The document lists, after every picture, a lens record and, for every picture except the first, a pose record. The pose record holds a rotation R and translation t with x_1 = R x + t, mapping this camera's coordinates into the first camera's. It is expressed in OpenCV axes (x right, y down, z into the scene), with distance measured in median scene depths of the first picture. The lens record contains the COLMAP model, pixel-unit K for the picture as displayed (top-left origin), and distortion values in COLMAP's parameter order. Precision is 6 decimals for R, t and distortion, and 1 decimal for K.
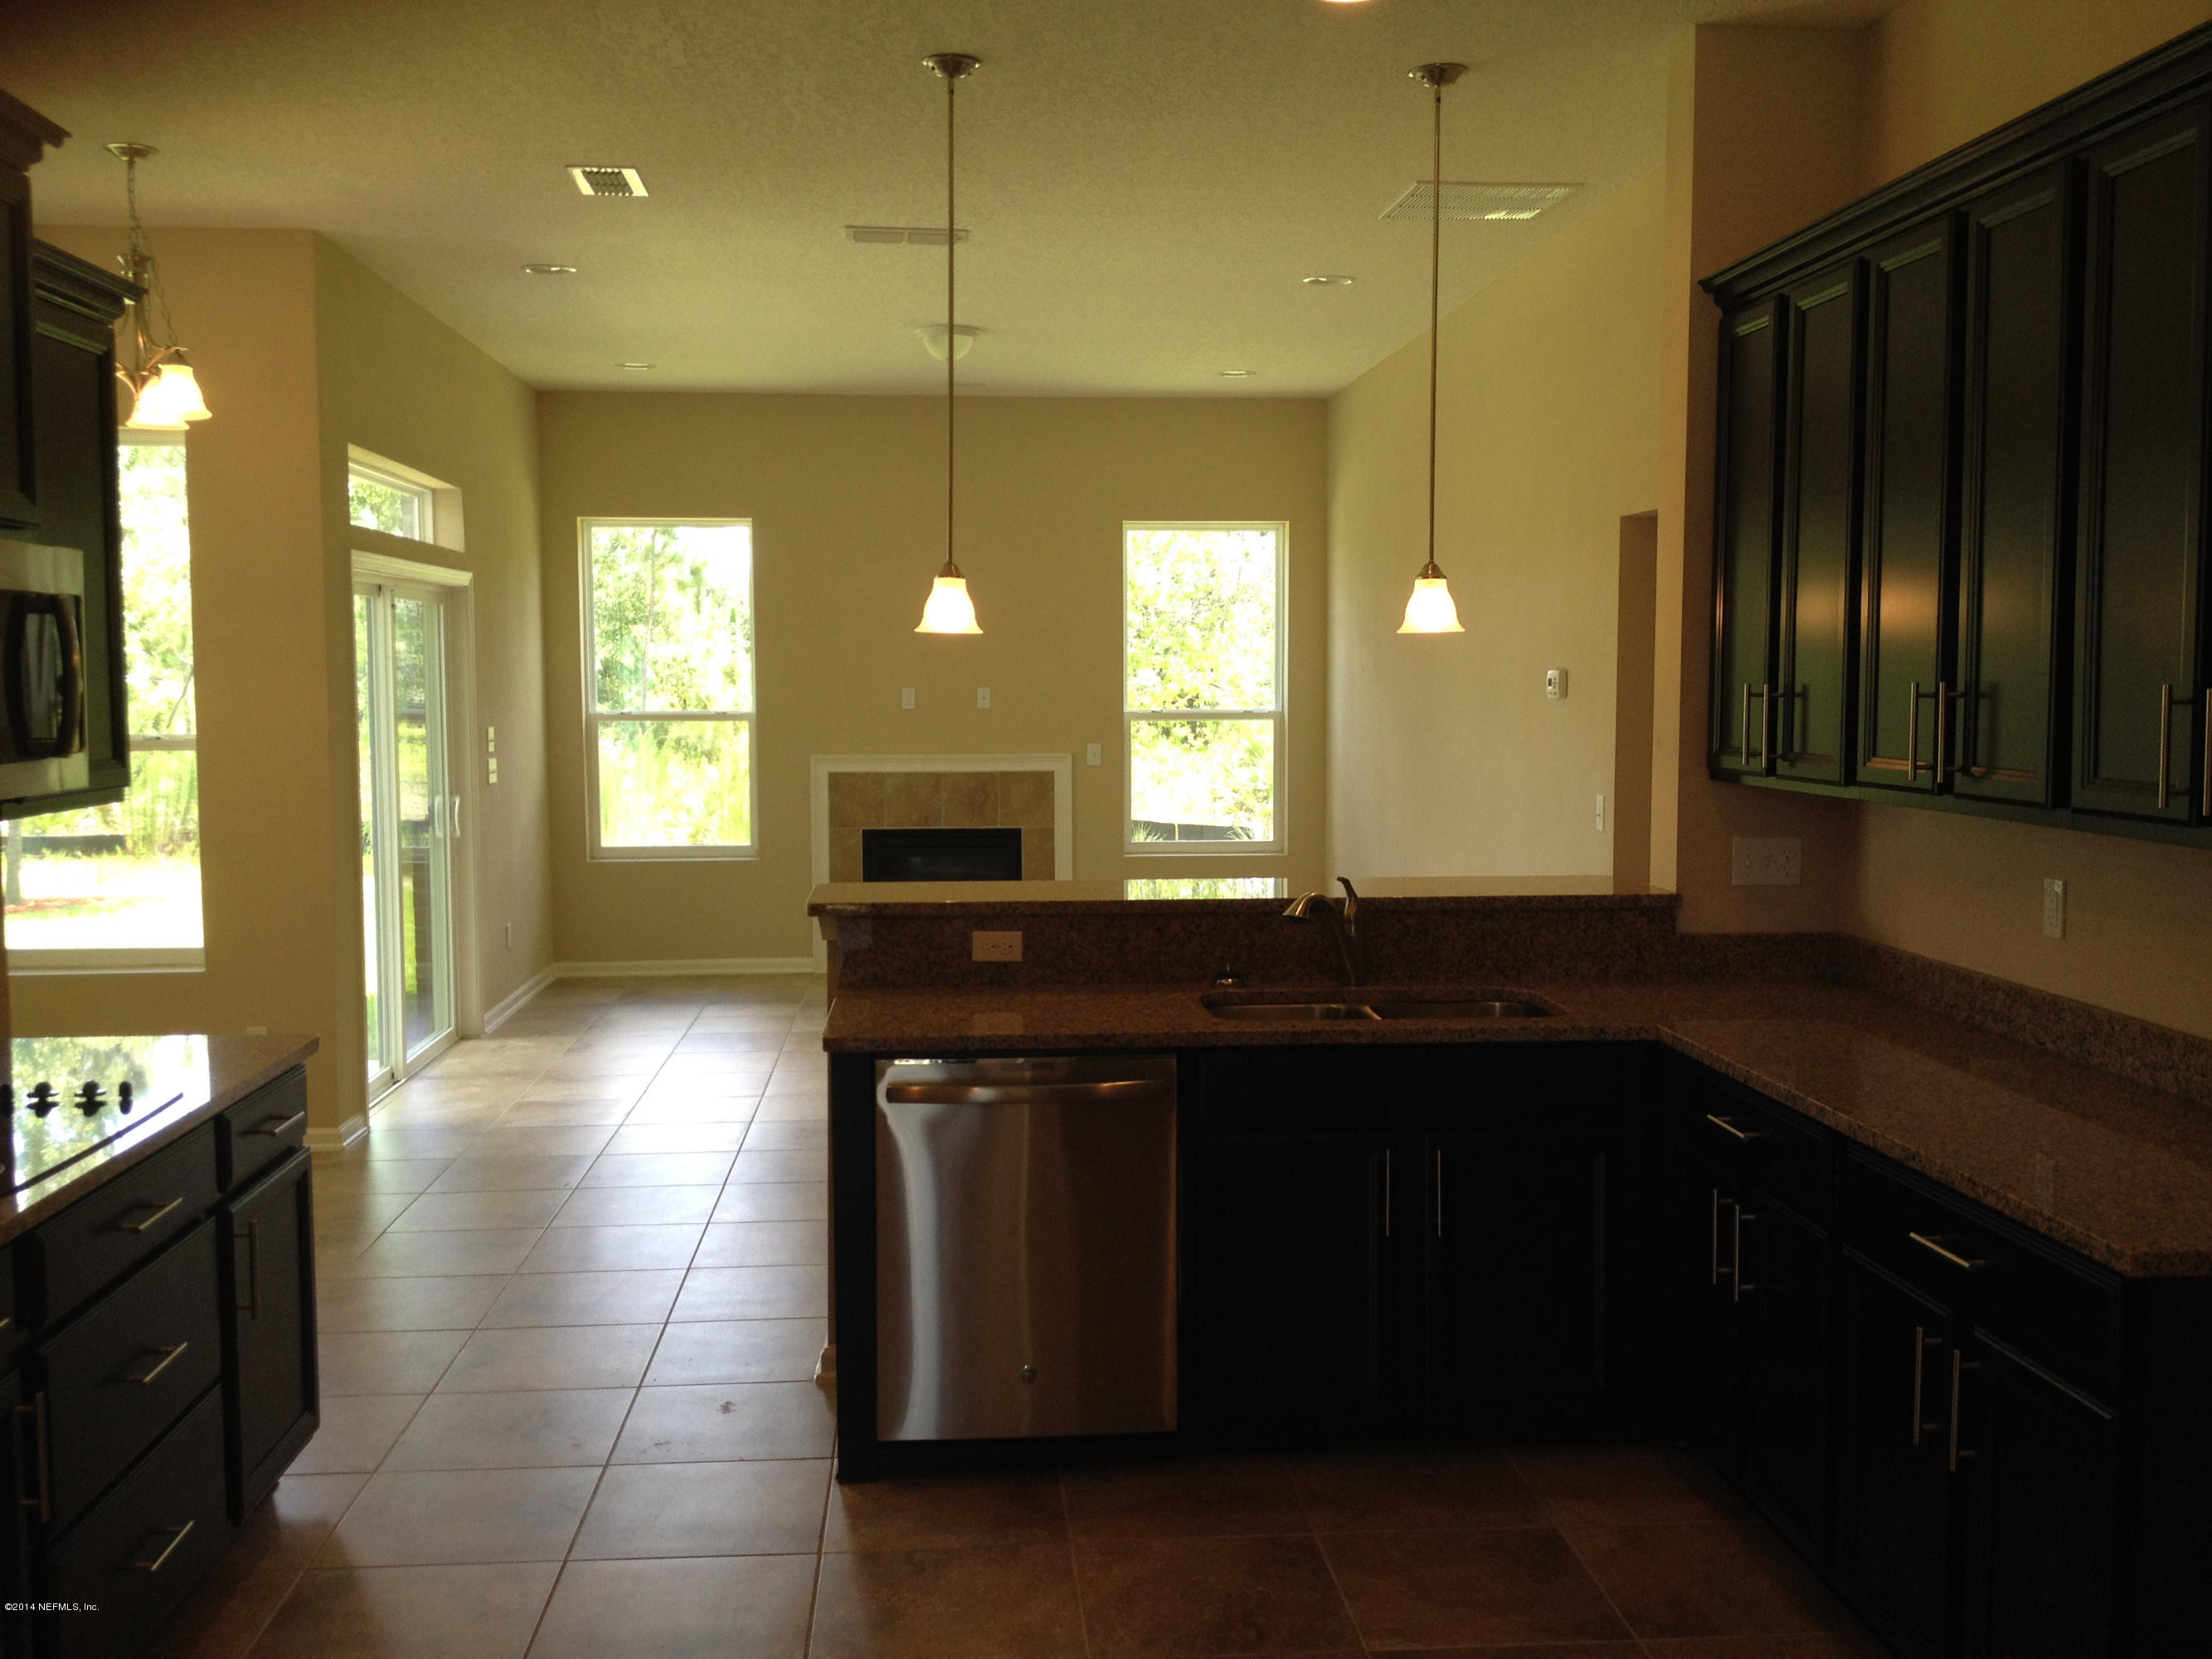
lens RADIAL K [[2072.7, 0, 1102.7], [0, 2072.7, 839.3], [0, 0, 1]] dist [0.049221, 0.000000]
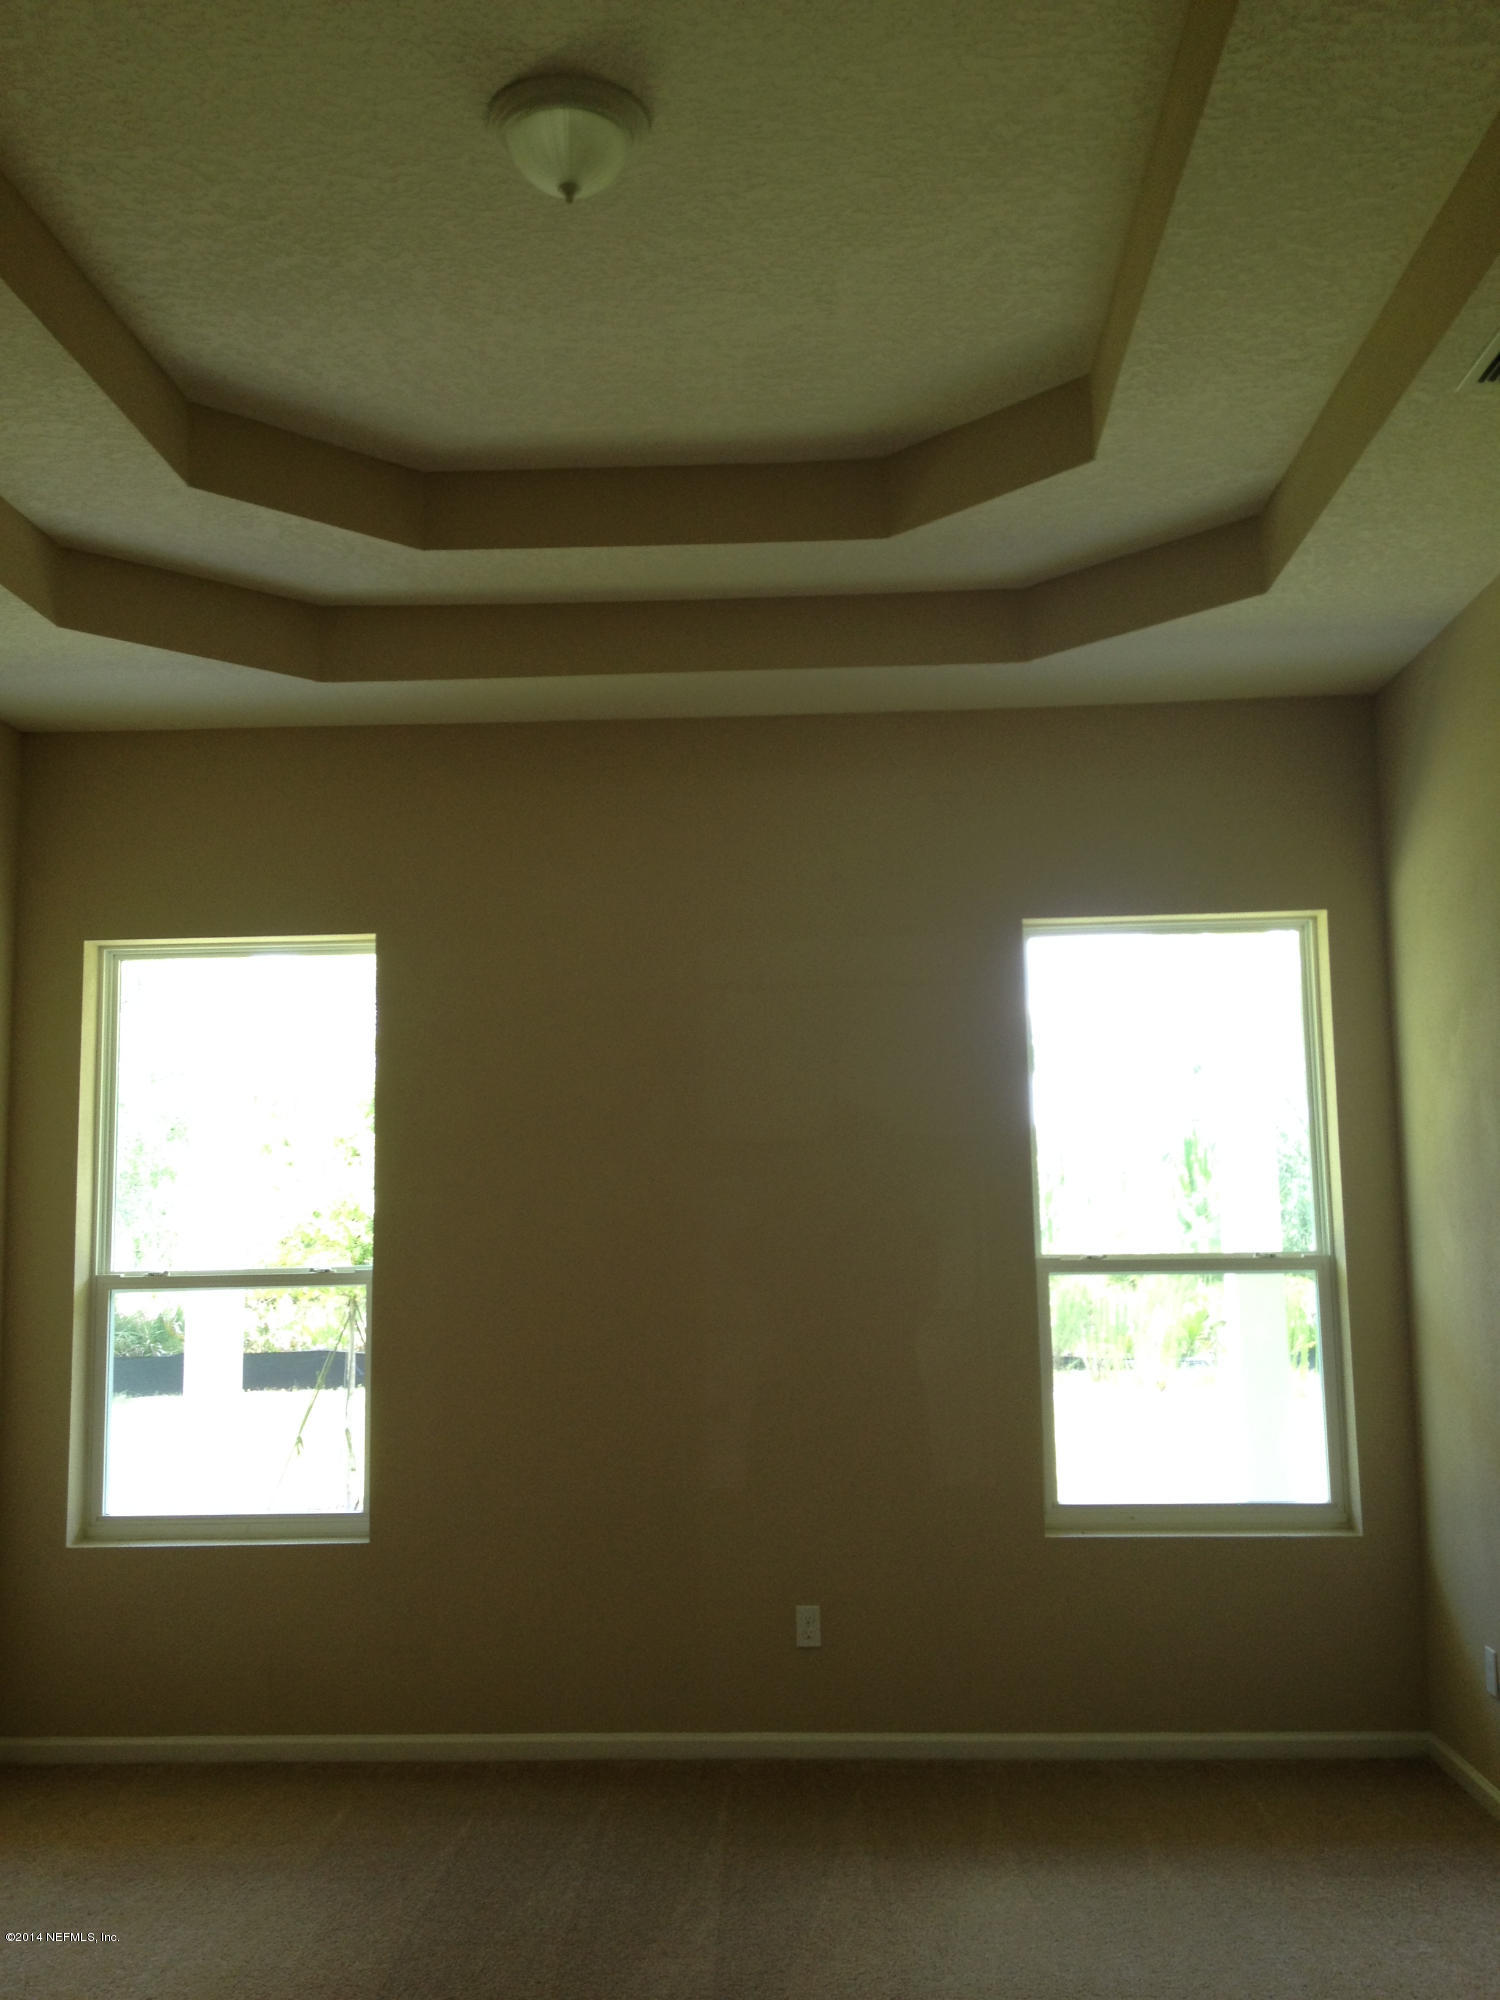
lens RADIAL K [[1873.9, 0, 748.3], [0, 1873.9, 995.2], [0, 0, 1]] dist [0.049221, 0.000000]
pose [[0.990275, -0.034224, -0.134850, 0.009329], [0.006063, 0.978967, -0.203929, -0.068910], [0.138993, 0.201128, 0.969654, 1.170592]]
